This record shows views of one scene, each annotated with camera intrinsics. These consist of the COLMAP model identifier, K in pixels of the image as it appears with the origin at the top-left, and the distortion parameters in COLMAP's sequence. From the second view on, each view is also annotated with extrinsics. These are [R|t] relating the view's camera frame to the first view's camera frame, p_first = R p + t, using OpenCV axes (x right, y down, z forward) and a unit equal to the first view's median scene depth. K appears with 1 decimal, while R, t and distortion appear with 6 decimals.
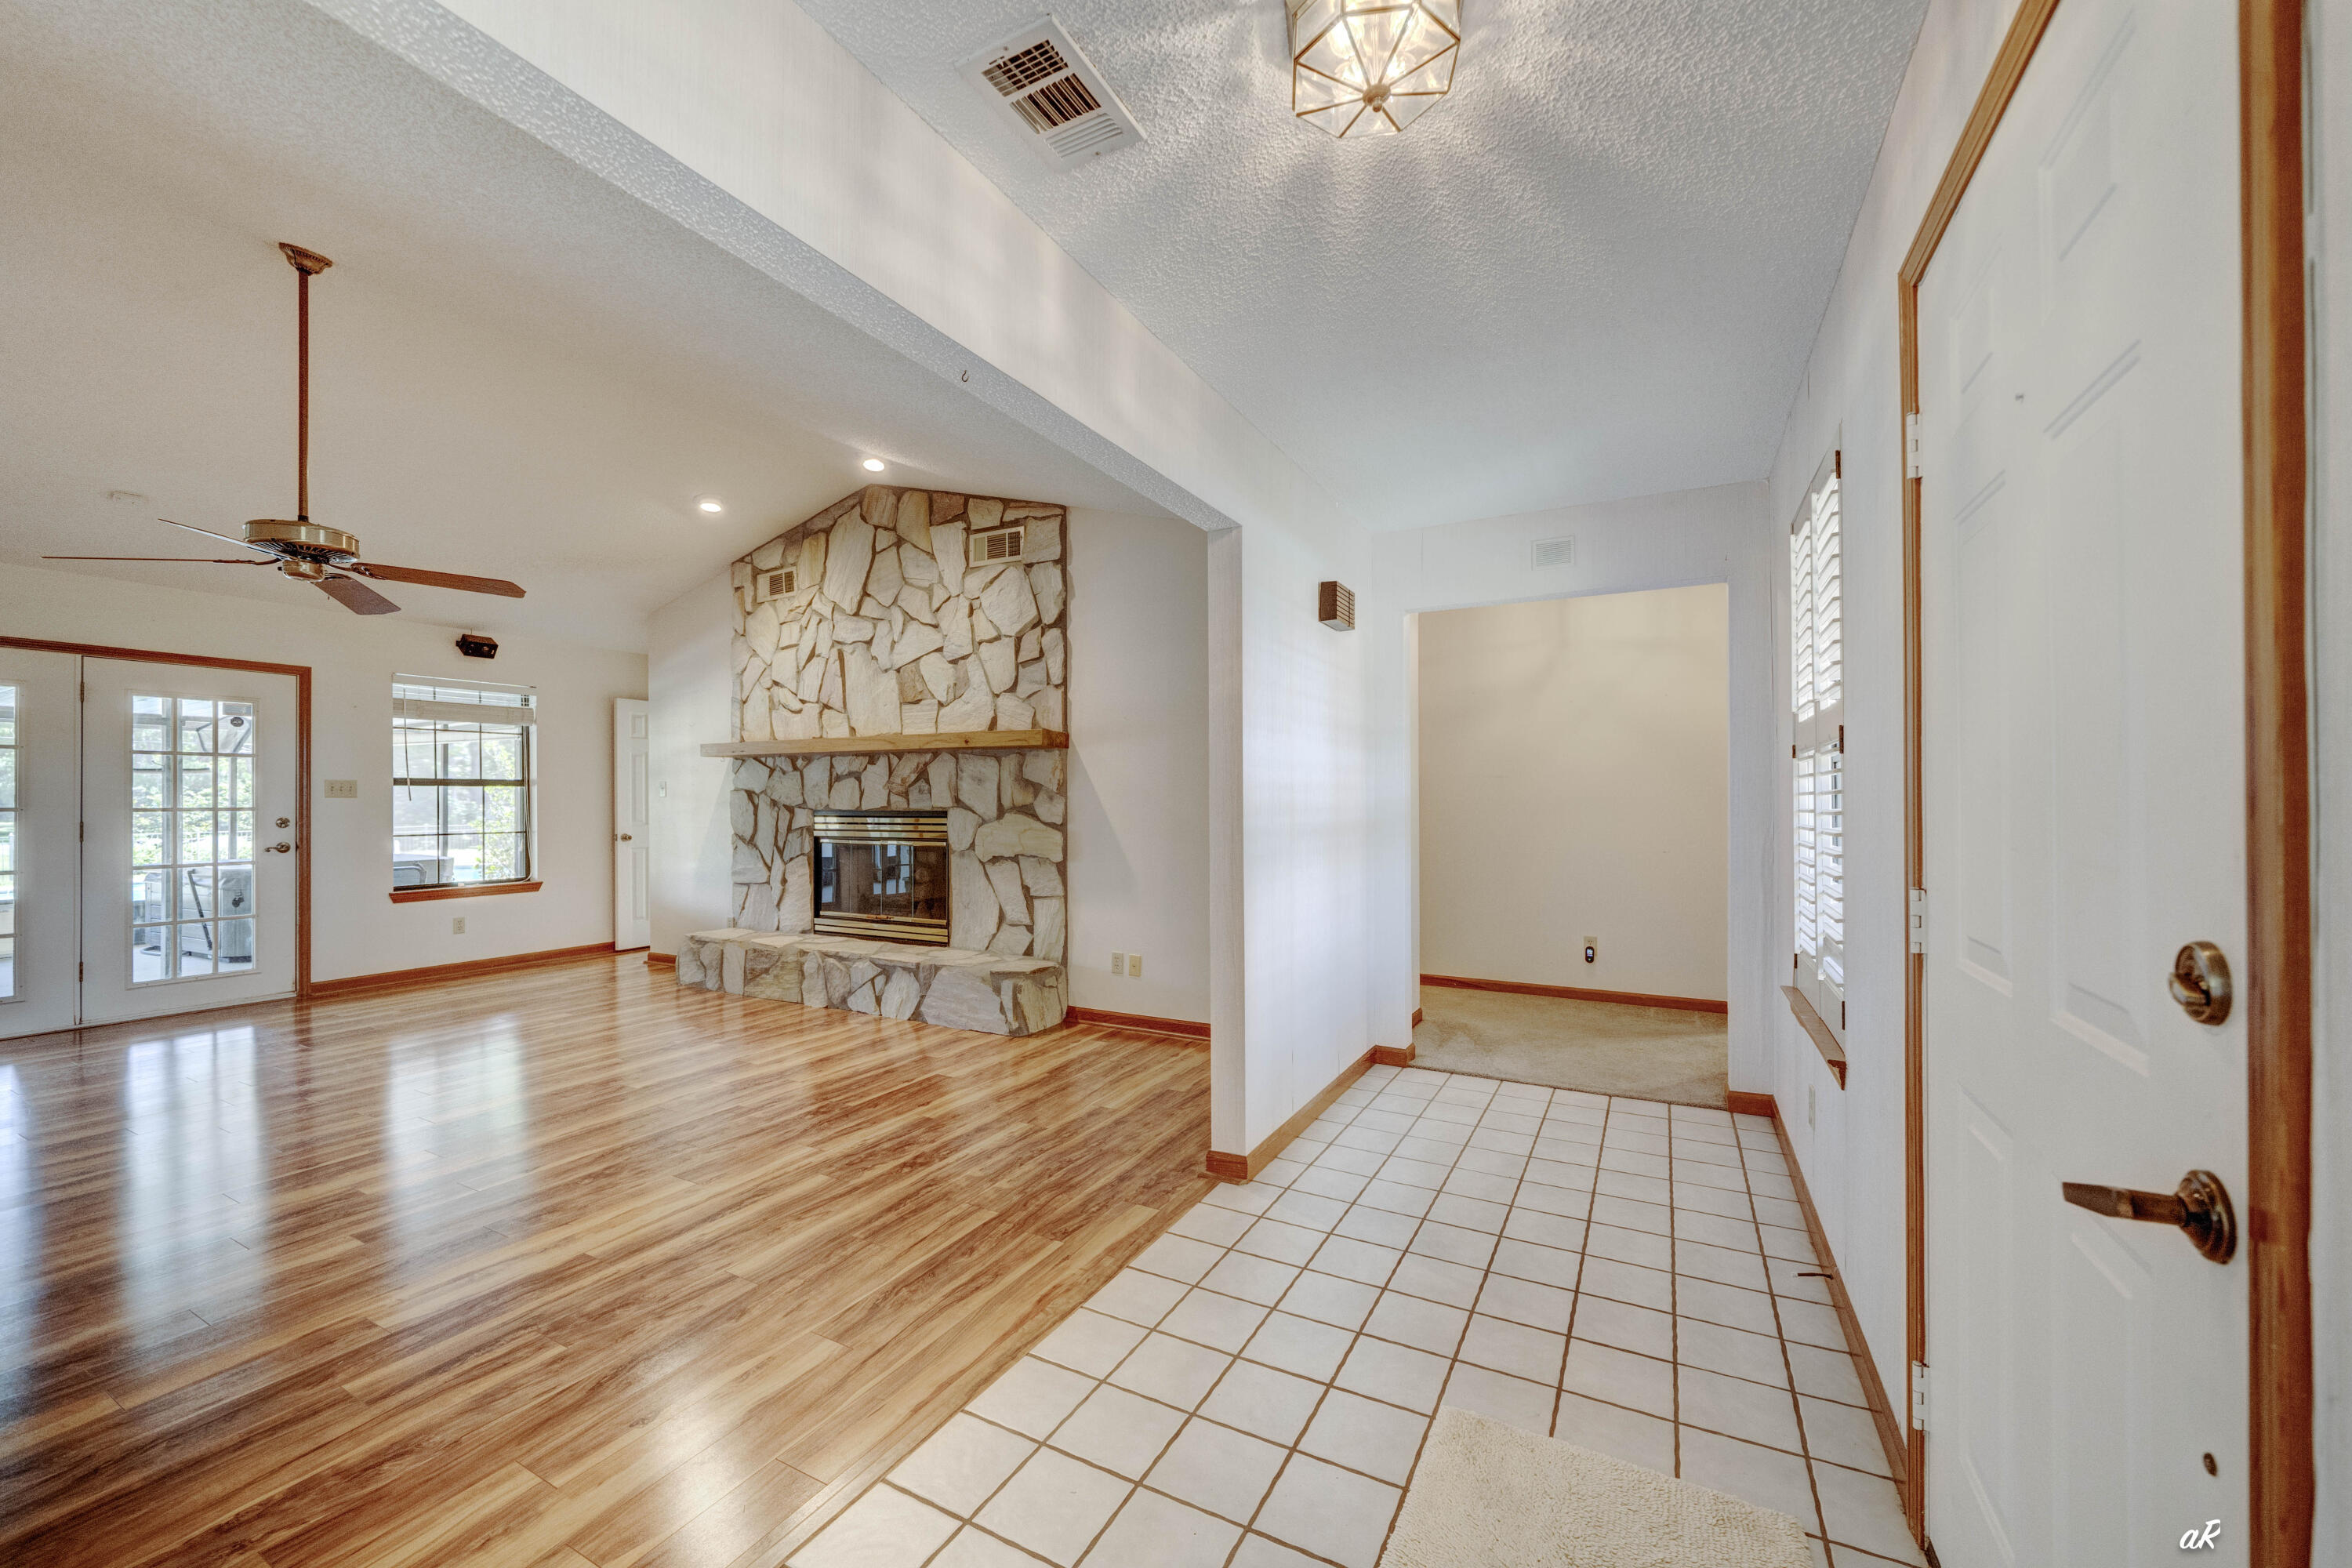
lens RADIAL K [[897.5, 0, 1162.1], [0, 897.5, 796.5], [0, 0, 1]] dist [-0.001992, -0.000246]
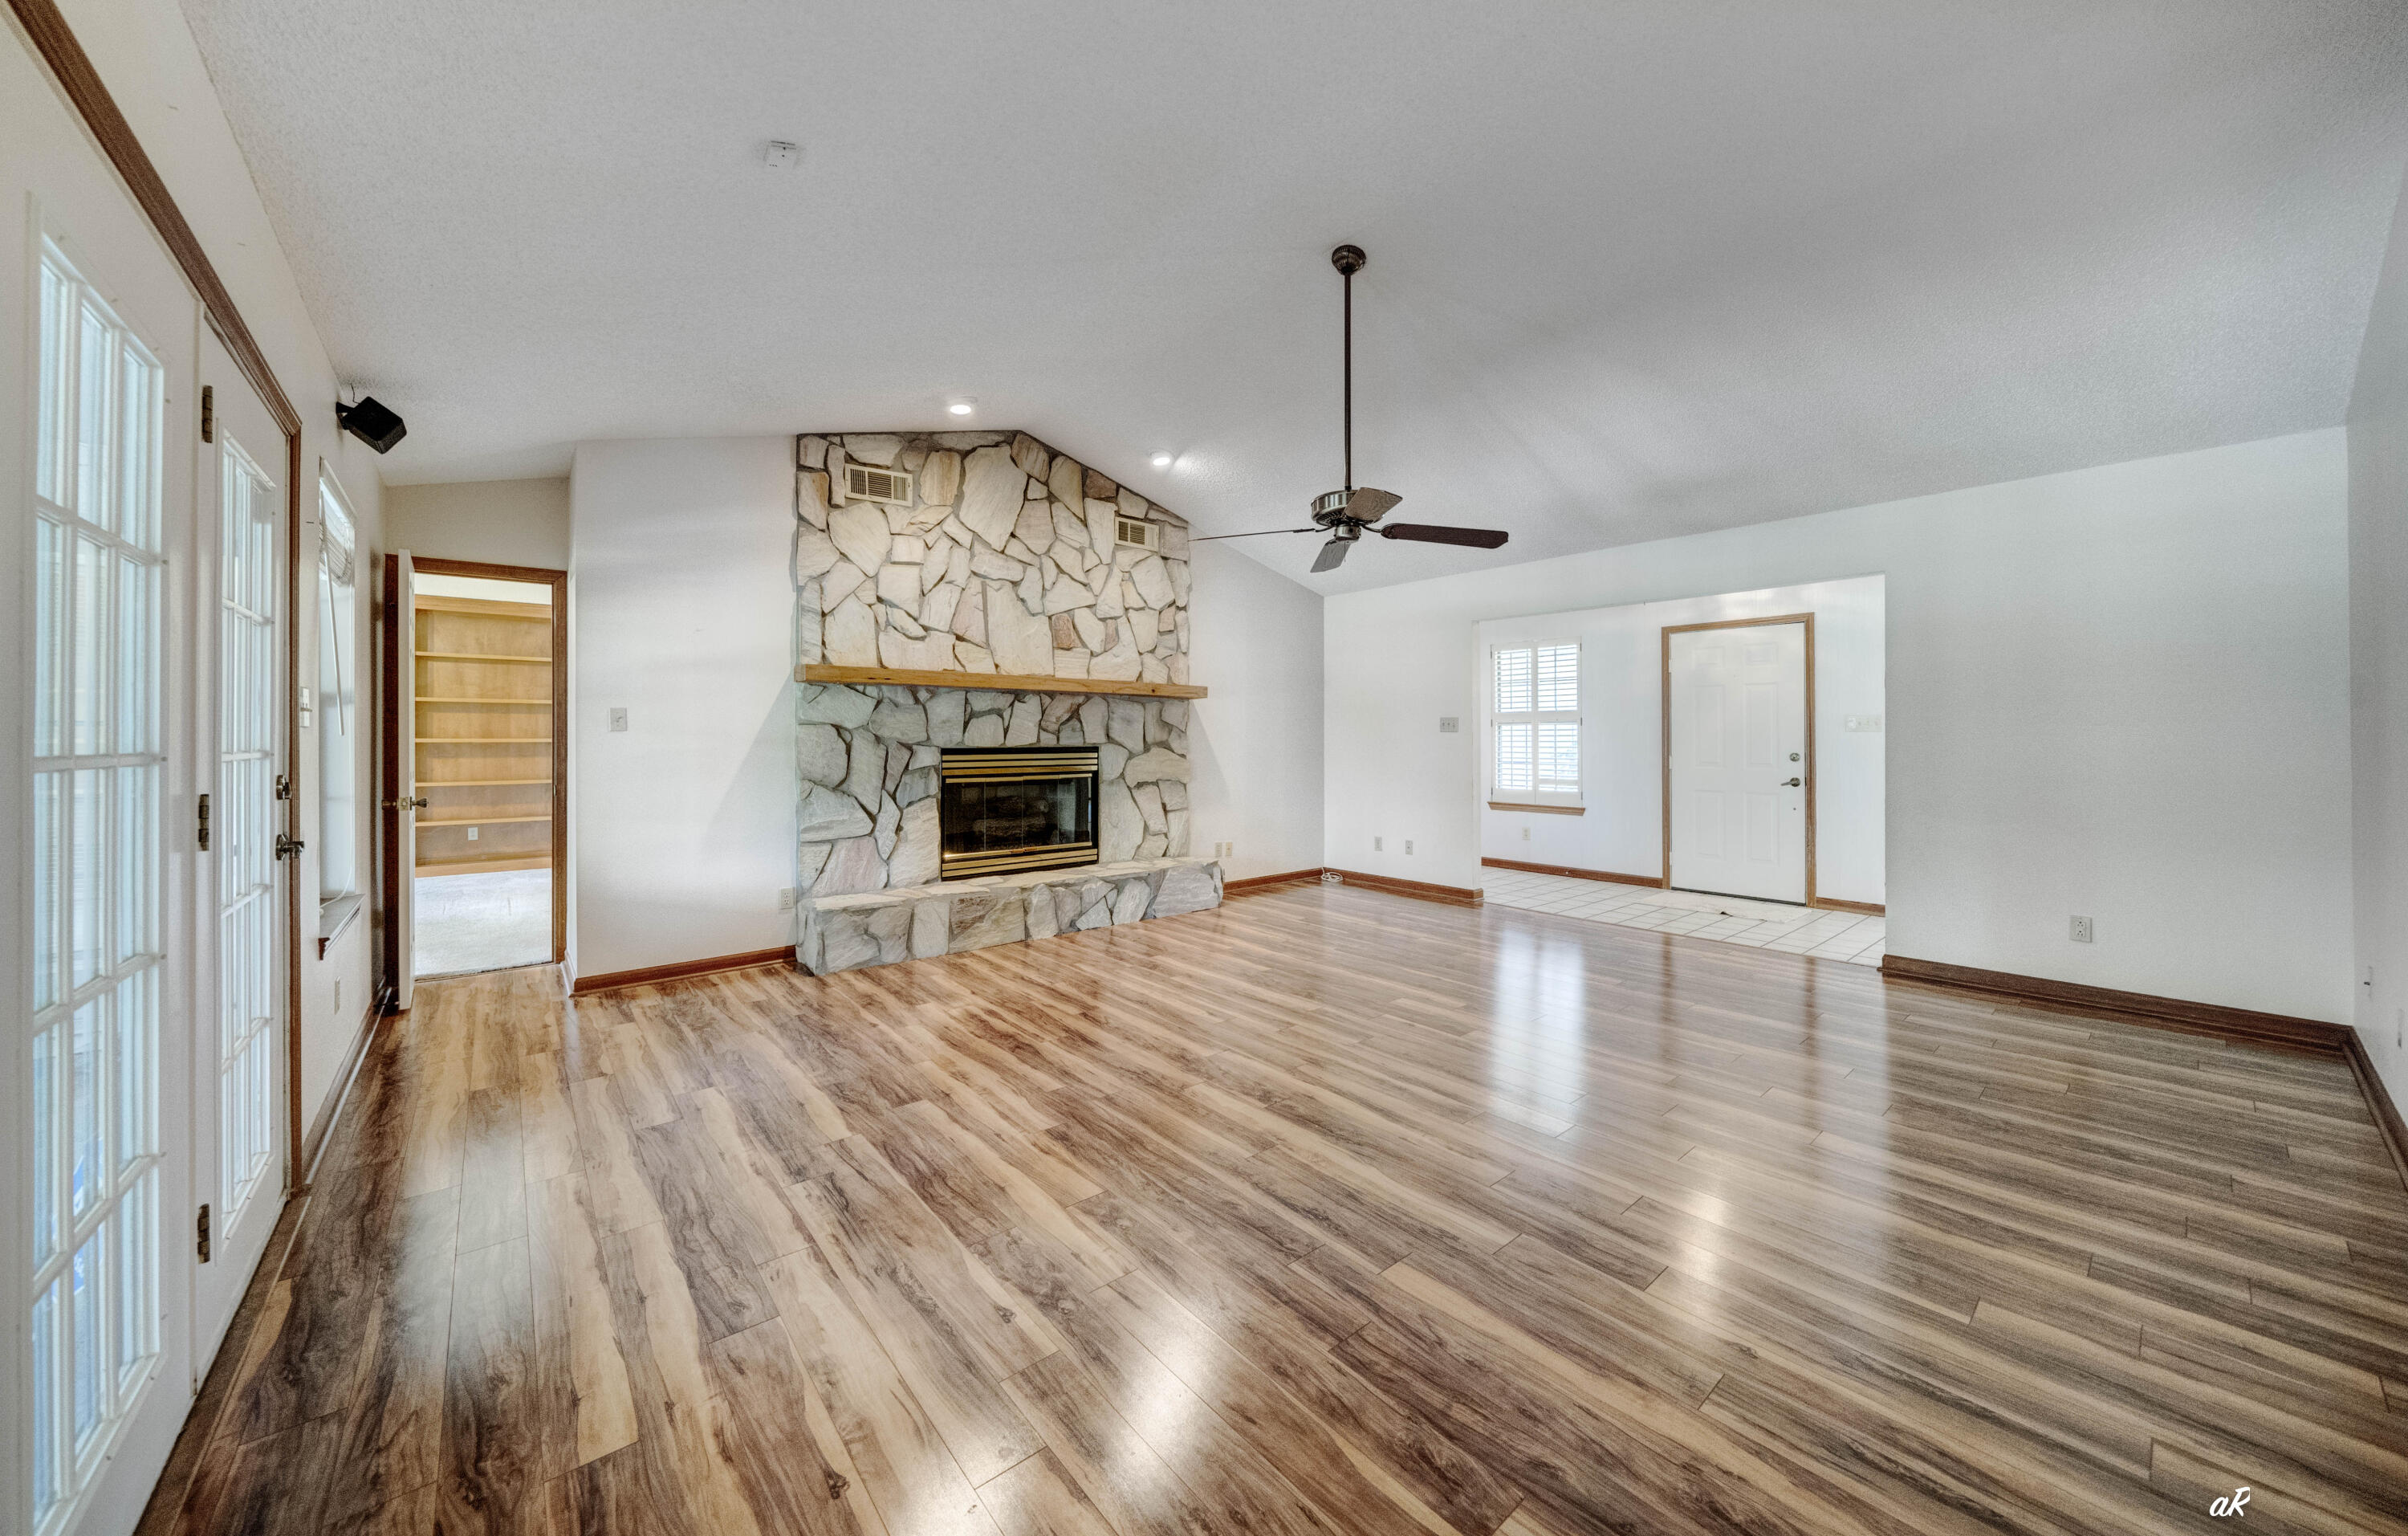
lens RADIAL K [[863.9, 0, 1199.4], [0, 863.9, 730.8], [0, 0, 1]] dist [-0.000259, -0.000040]
pose [[0.360027, 0.006793, 0.932917, -1.176509], [-0.008980, 0.999952, -0.003816, -0.001308], [-0.932899, -0.007004, 0.360071, 0.449854]]
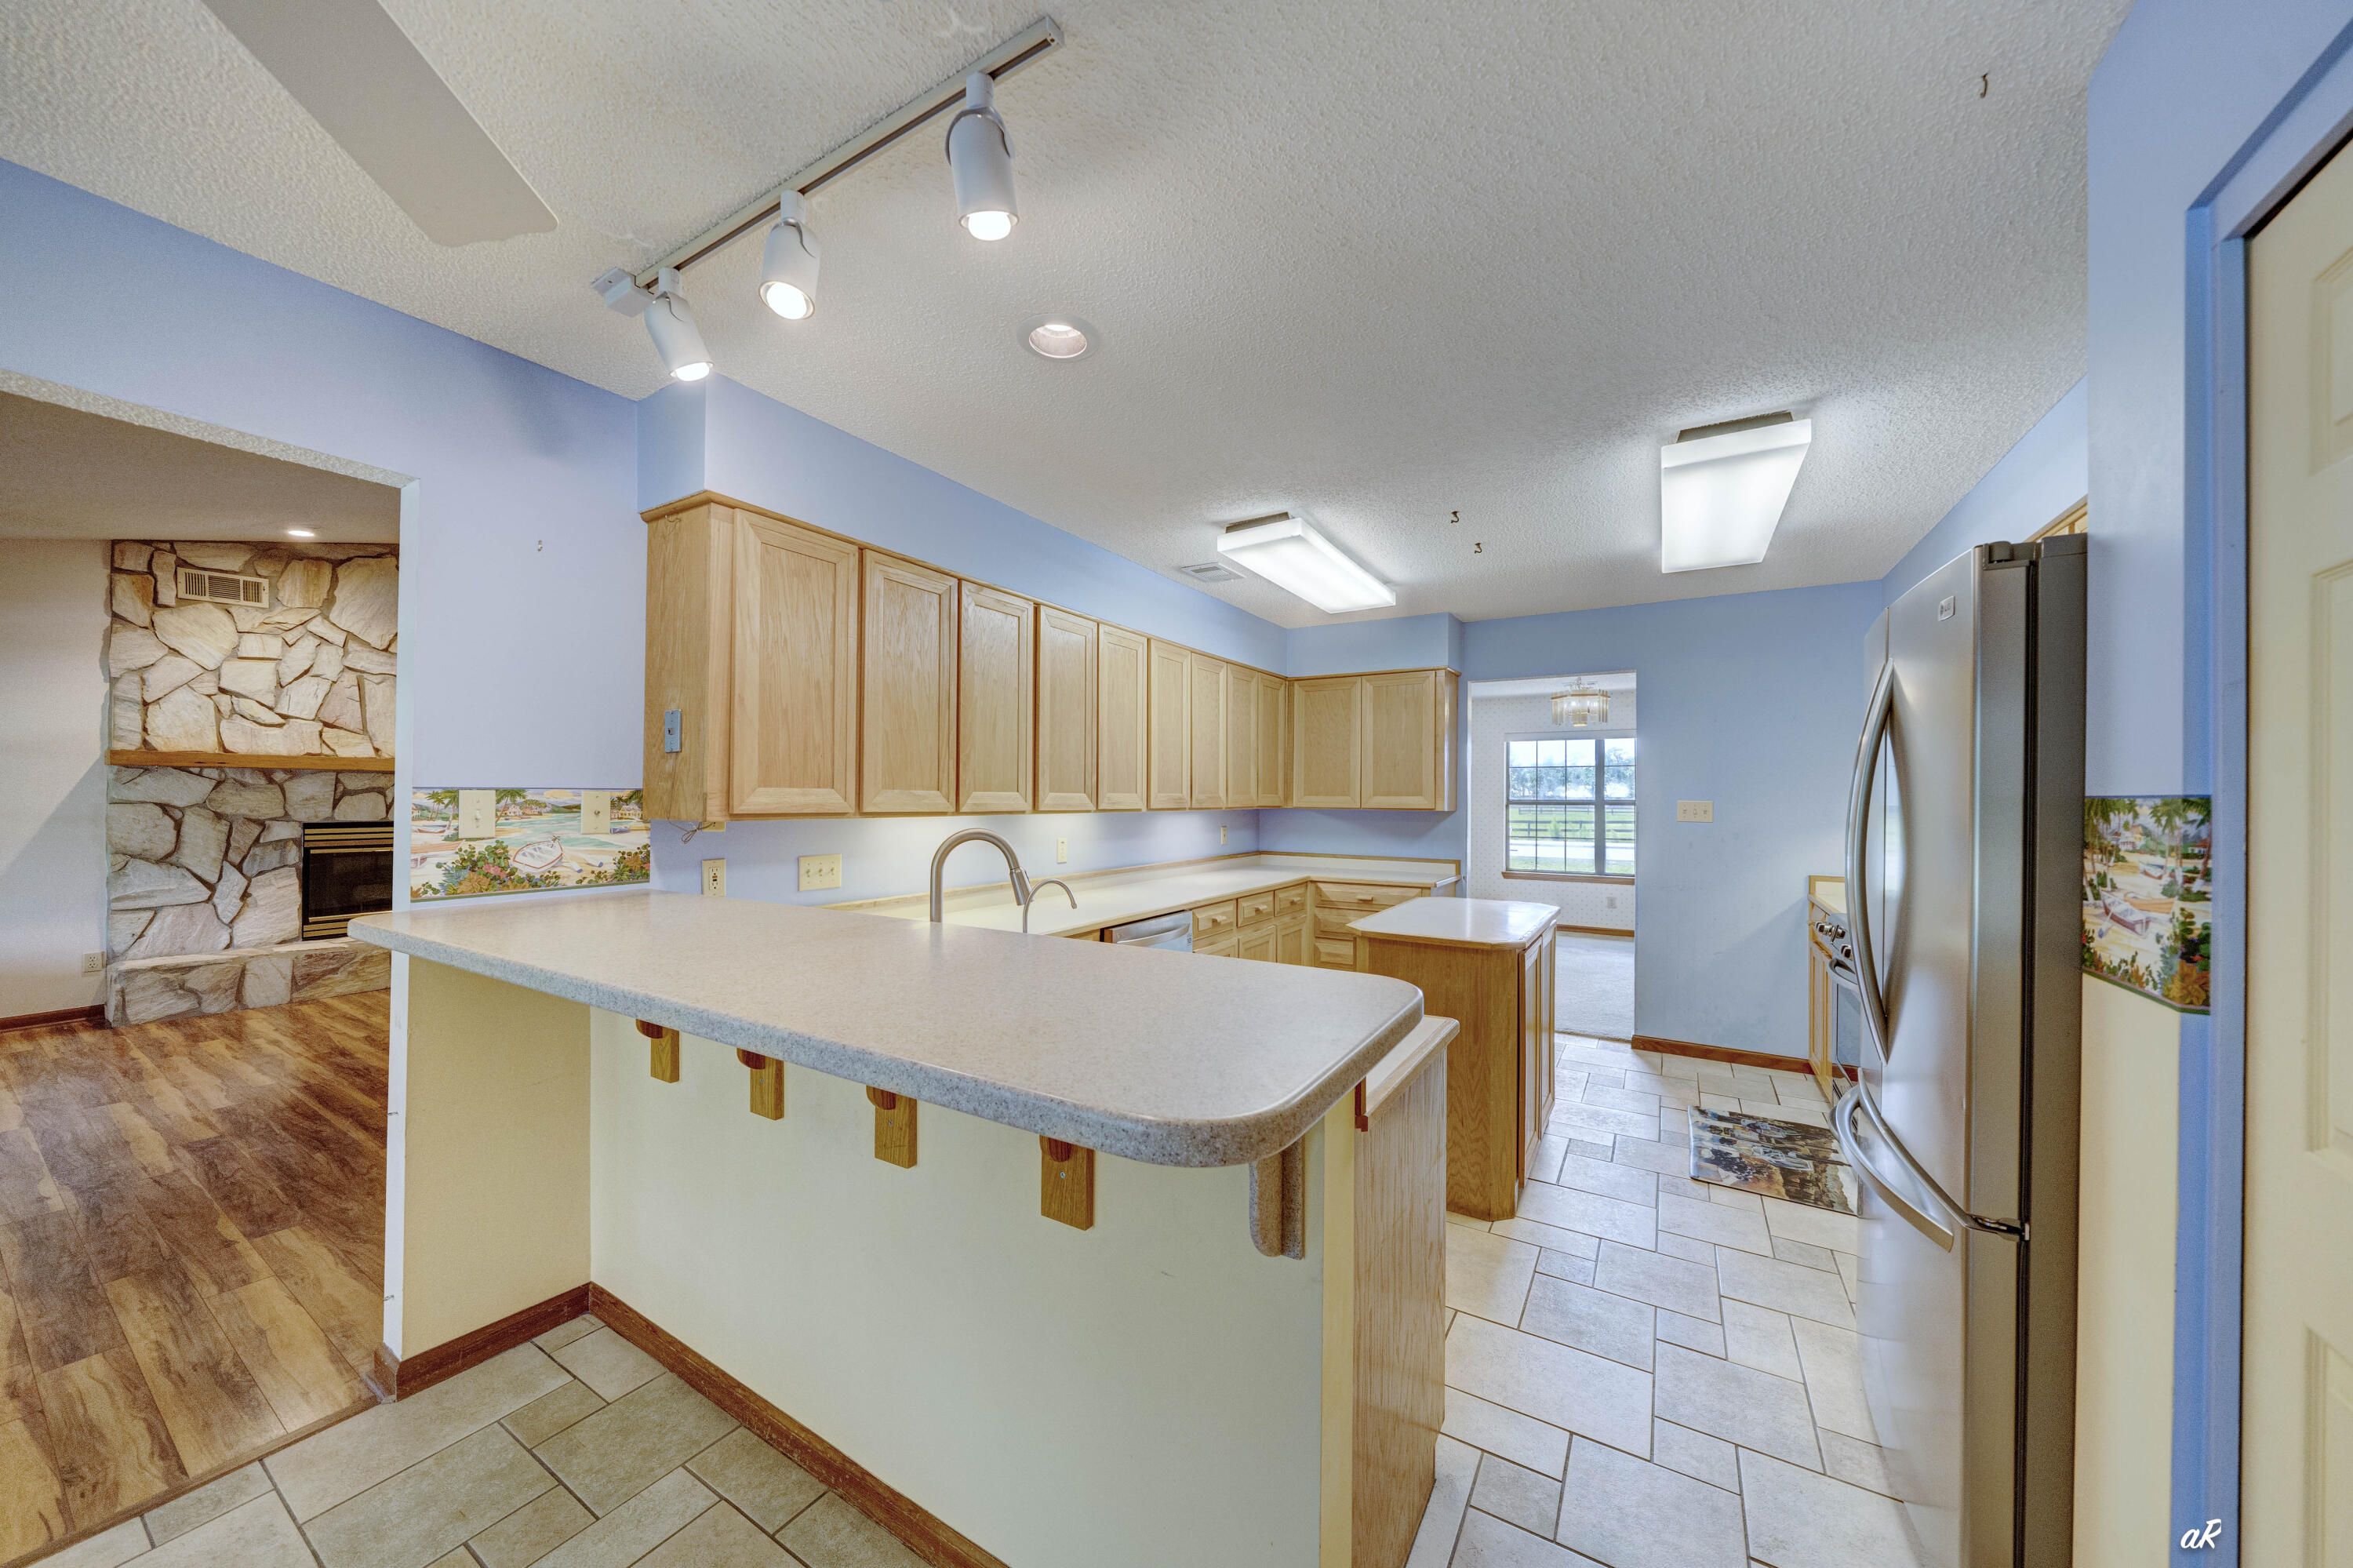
lens RADIAL K [[823.4, 0, 1180.5], [0, 823.4, 788.9], [0, 0, 1]] dist [-0.000743, -0.000185]
pose [[0.045870, 0.009070, 0.998906, -1.358422], [-0.015122, 0.999851, -0.008384, -0.032635], [-0.998833, -0.014721, 0.046001, -0.066409]]
